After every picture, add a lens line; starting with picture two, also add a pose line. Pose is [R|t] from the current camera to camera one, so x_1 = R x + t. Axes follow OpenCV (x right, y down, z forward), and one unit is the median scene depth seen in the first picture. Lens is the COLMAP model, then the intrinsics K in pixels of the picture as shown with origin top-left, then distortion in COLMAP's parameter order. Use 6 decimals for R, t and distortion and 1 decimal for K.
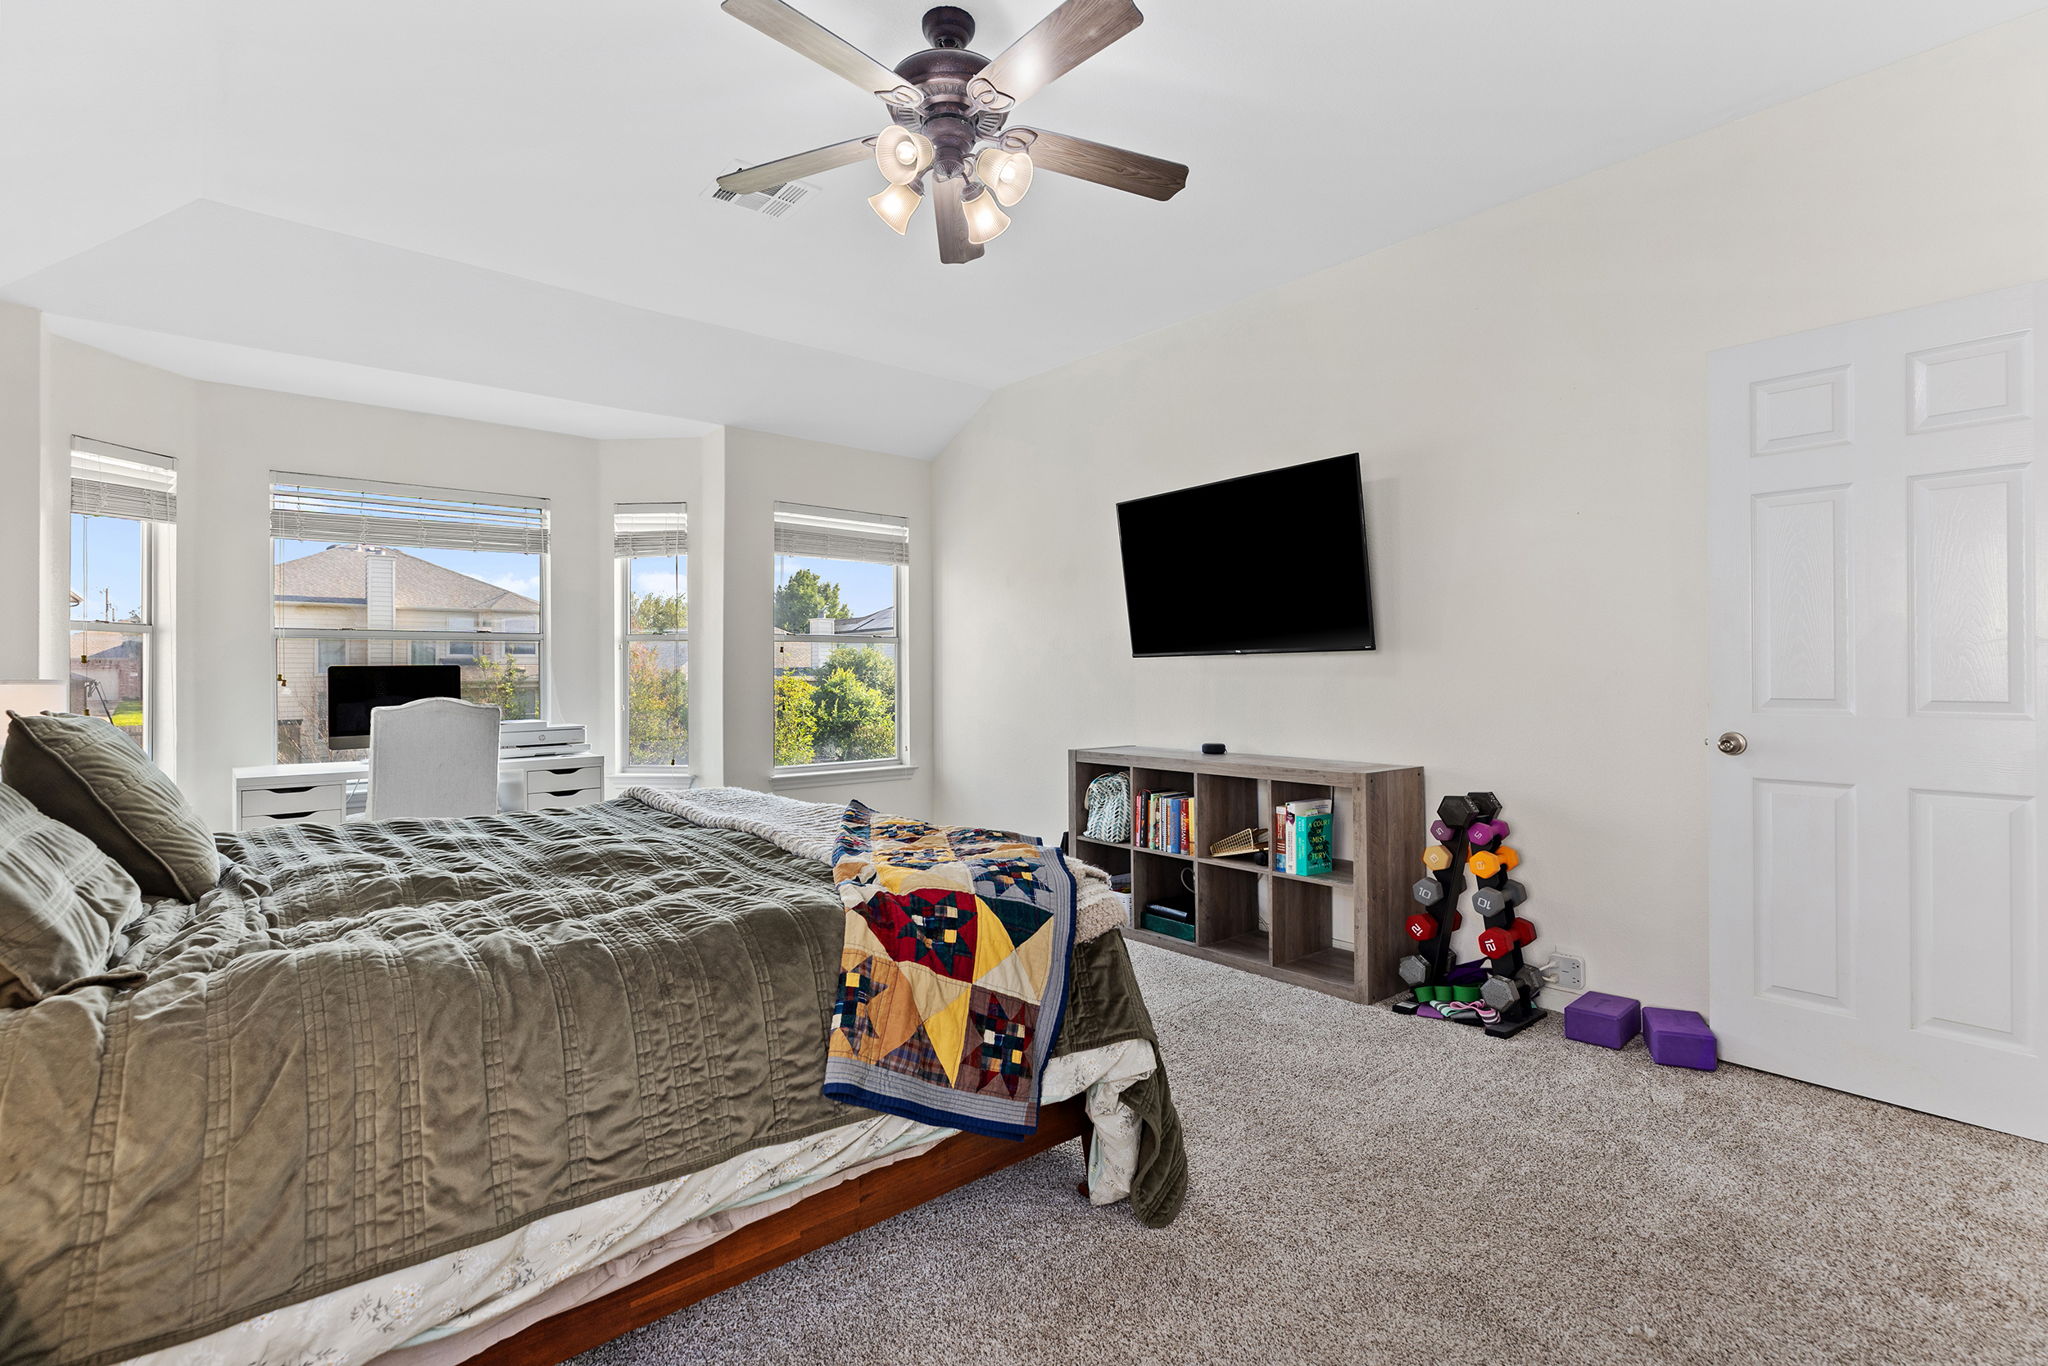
lens RADIAL K [[956.1, 0, 1023.0], [0, 956.1, 679.0], [0, 0, 1]] dist [0.003759, 0.000556]
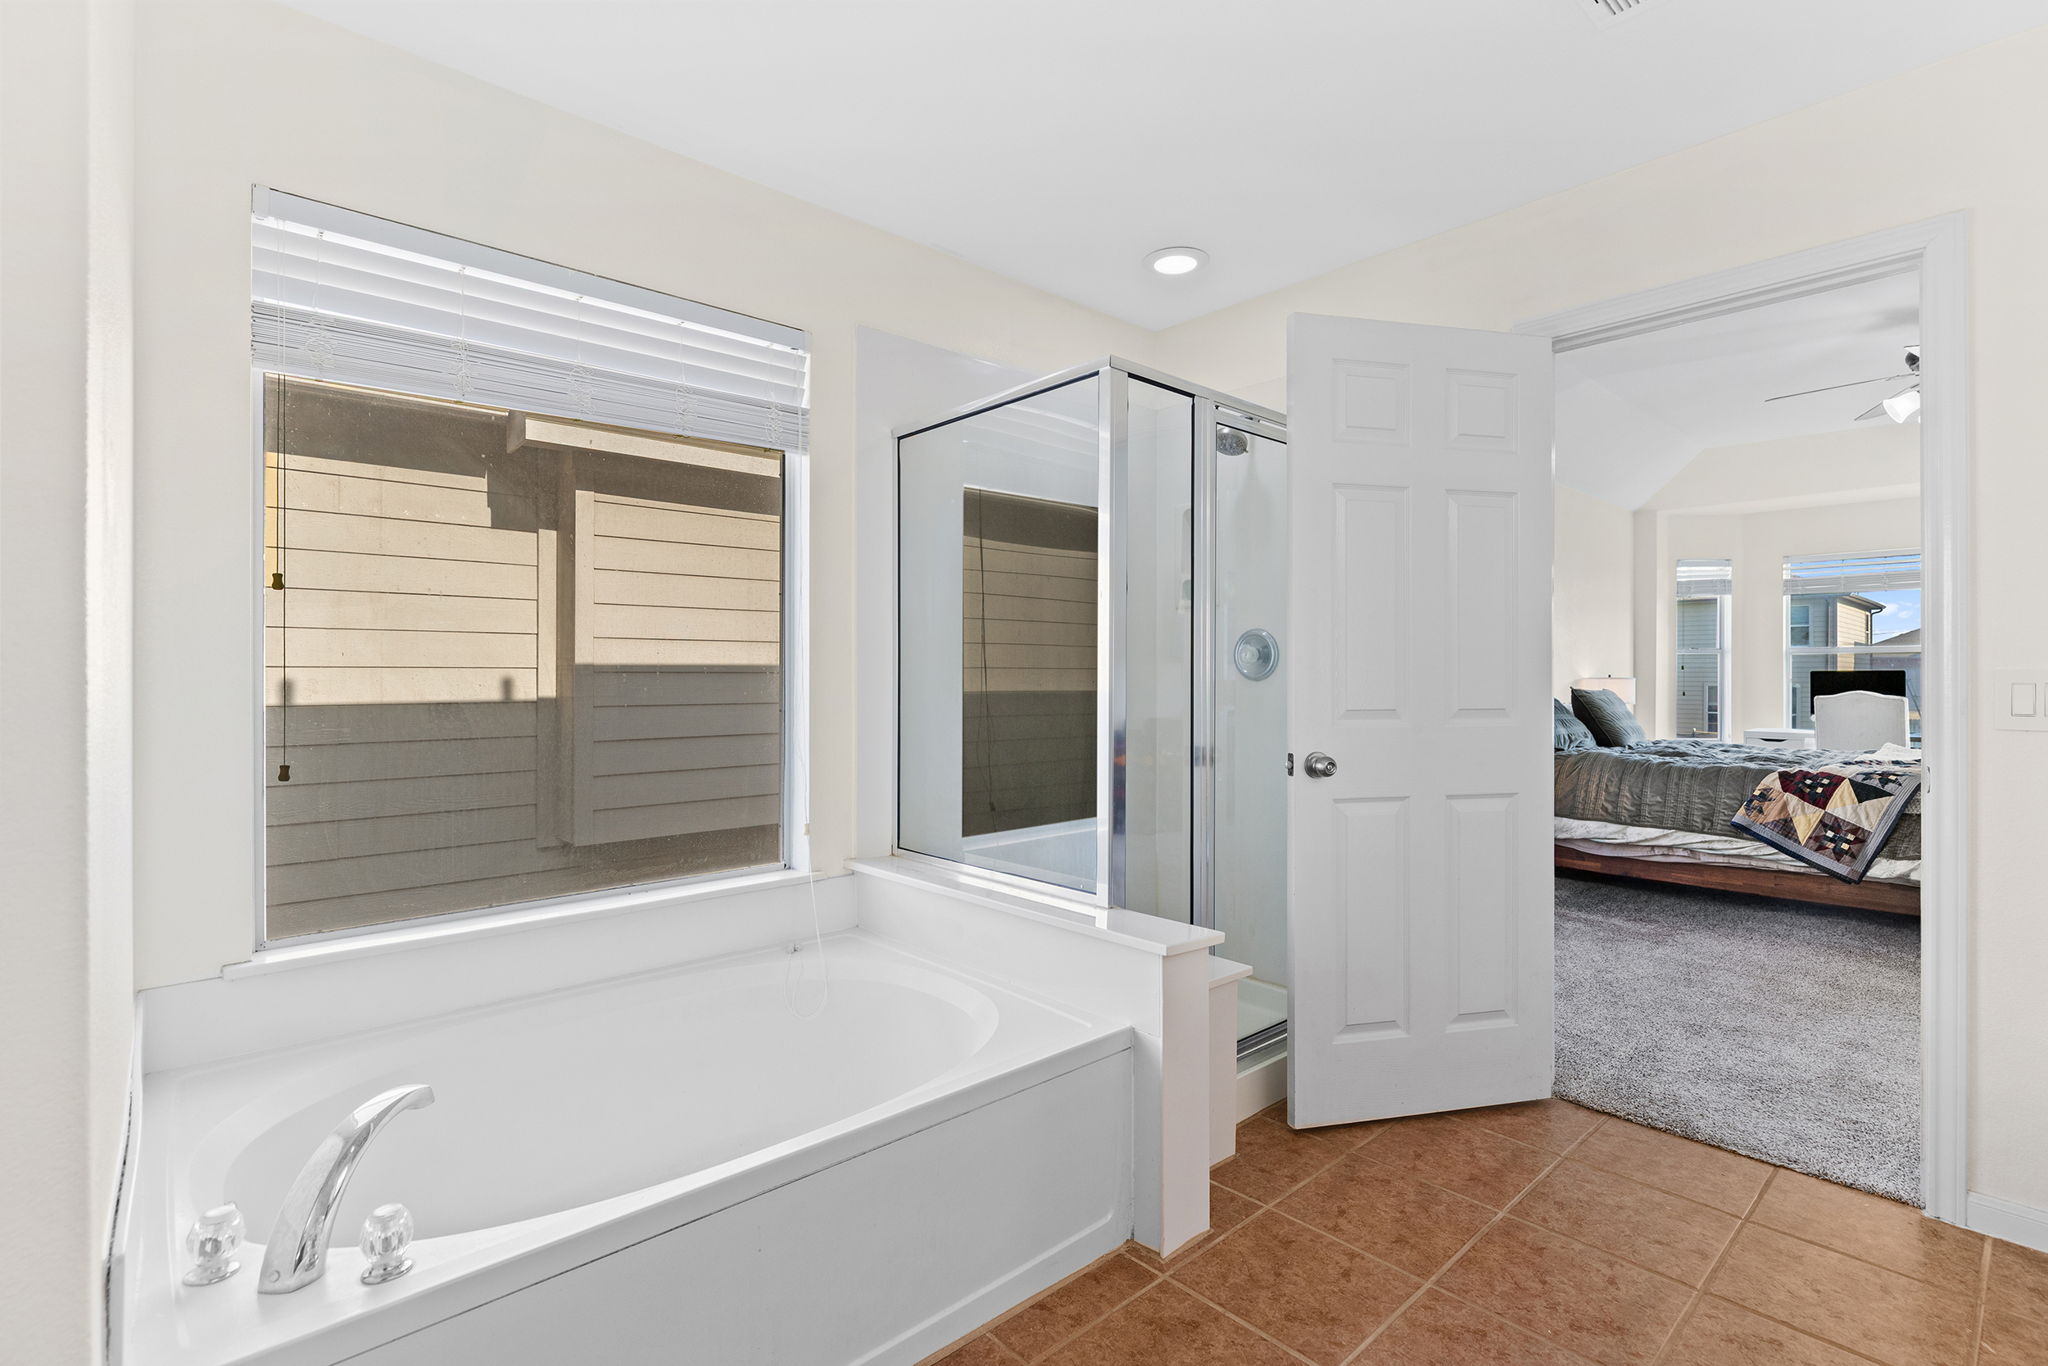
lens RADIAL K [[914.8, 0, 1027.6], [0, 914.8, 674.4], [0, 0, 1]] dist [-0.005224, -0.000649]
pose [[0.022733, 0.004531, -0.999731, 2.147234], [-0.007483, 0.999962, 0.004362, -0.011853], [0.999714, 0.007382, 0.022766, -1.019301]]
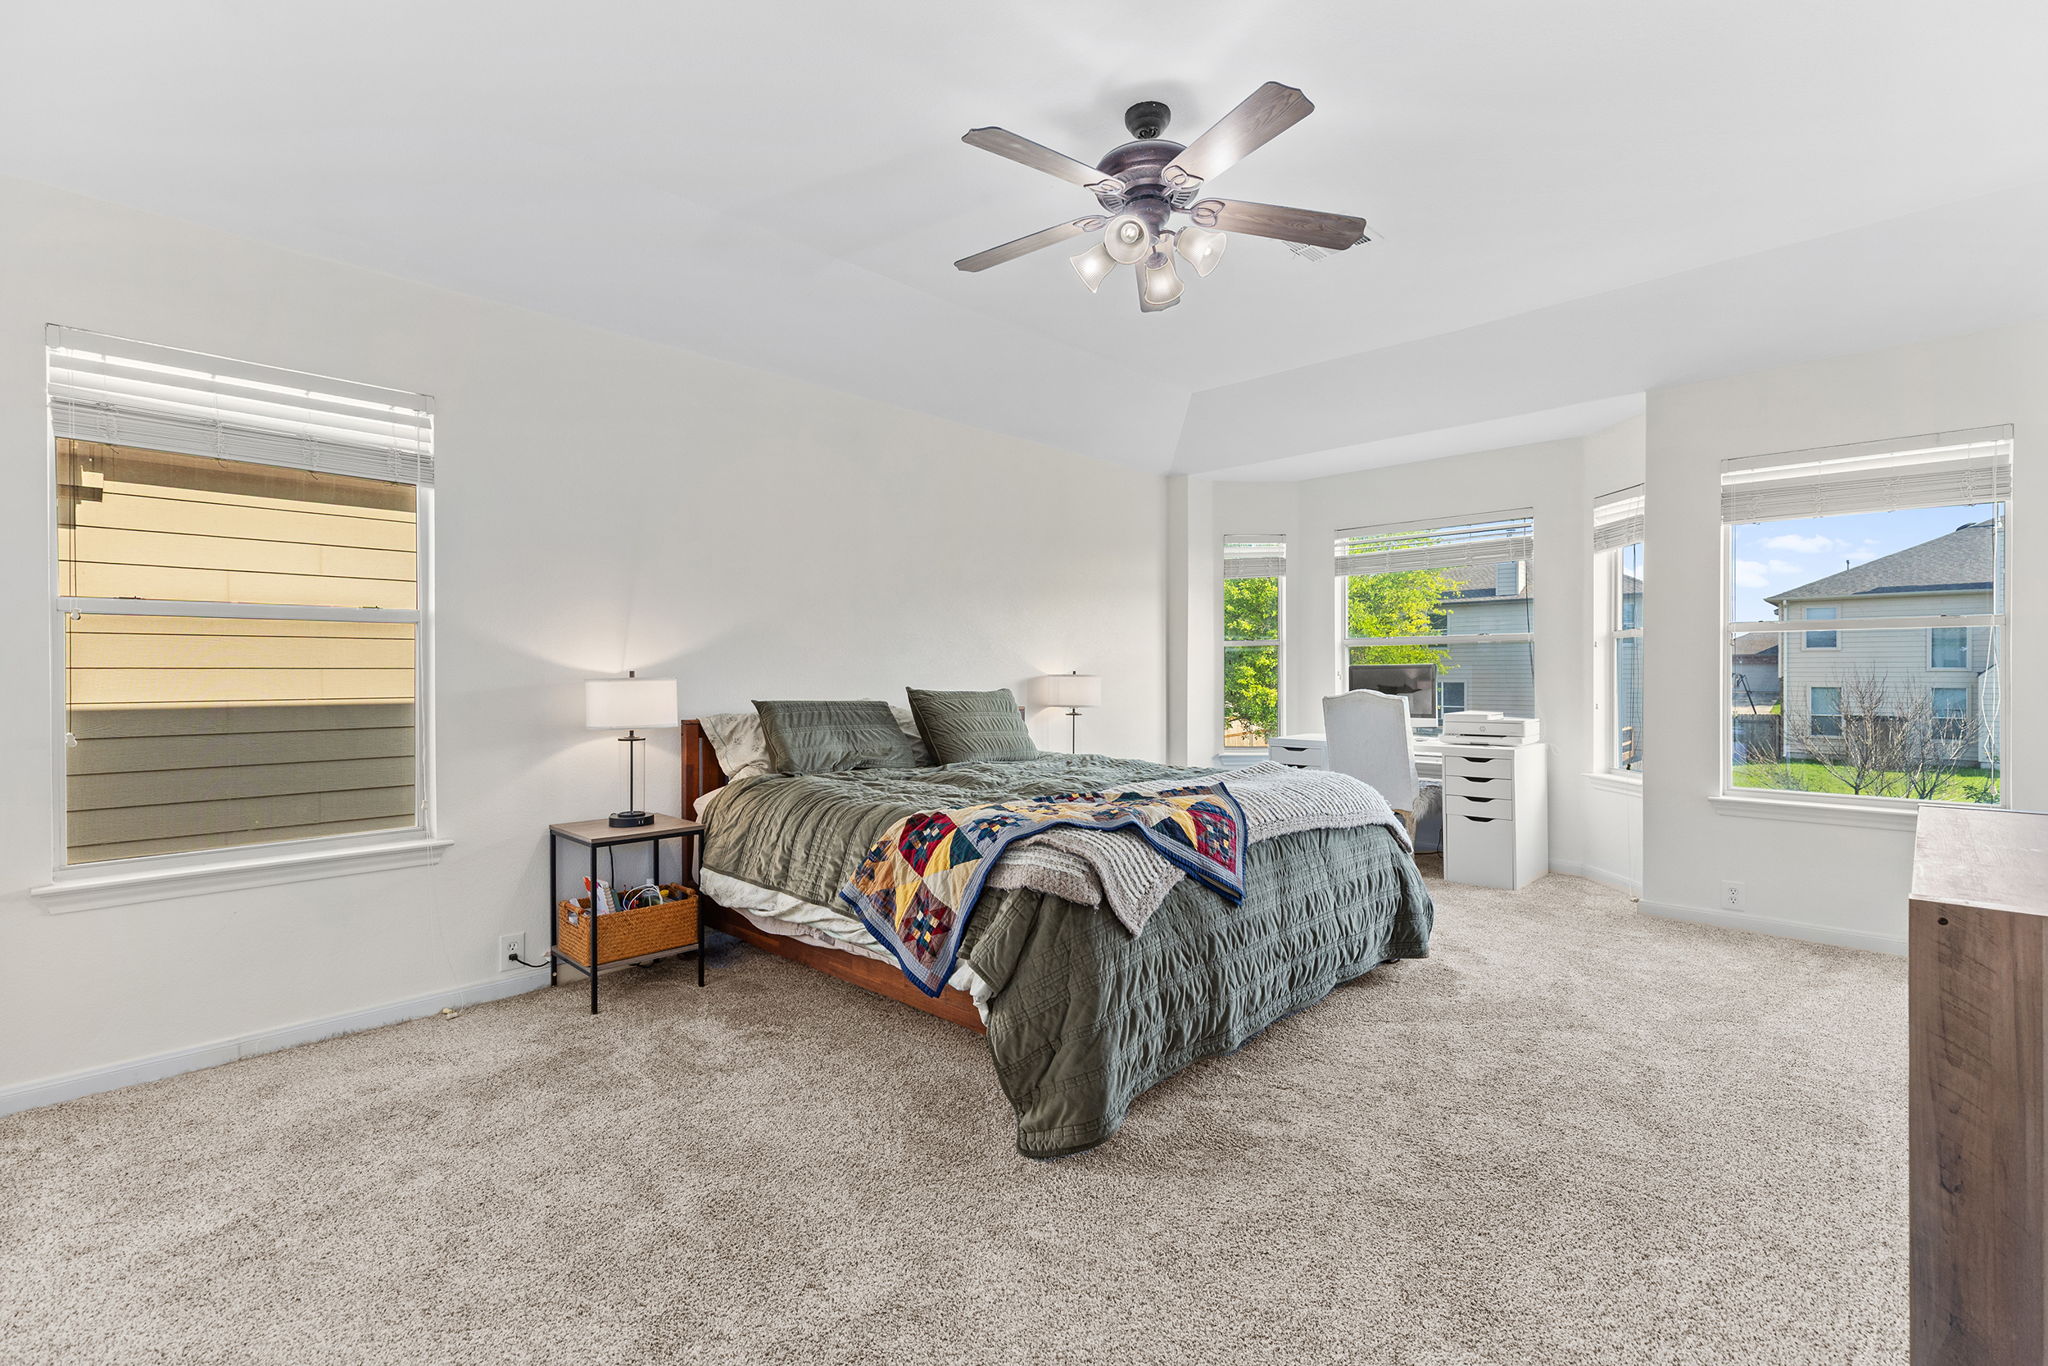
lens RADIAL K [[914.8, 0, 1014.3], [0, 914.8, 667.5], [0, 0, 1]] dist [-0.005224, -0.000649]
pose [[0.104604, -0.002583, -0.994511, 1.413364], [-0.003610, 0.999989, -0.002977, -0.013497], [0.994507, 0.003902, 0.104594, 0.993371]]
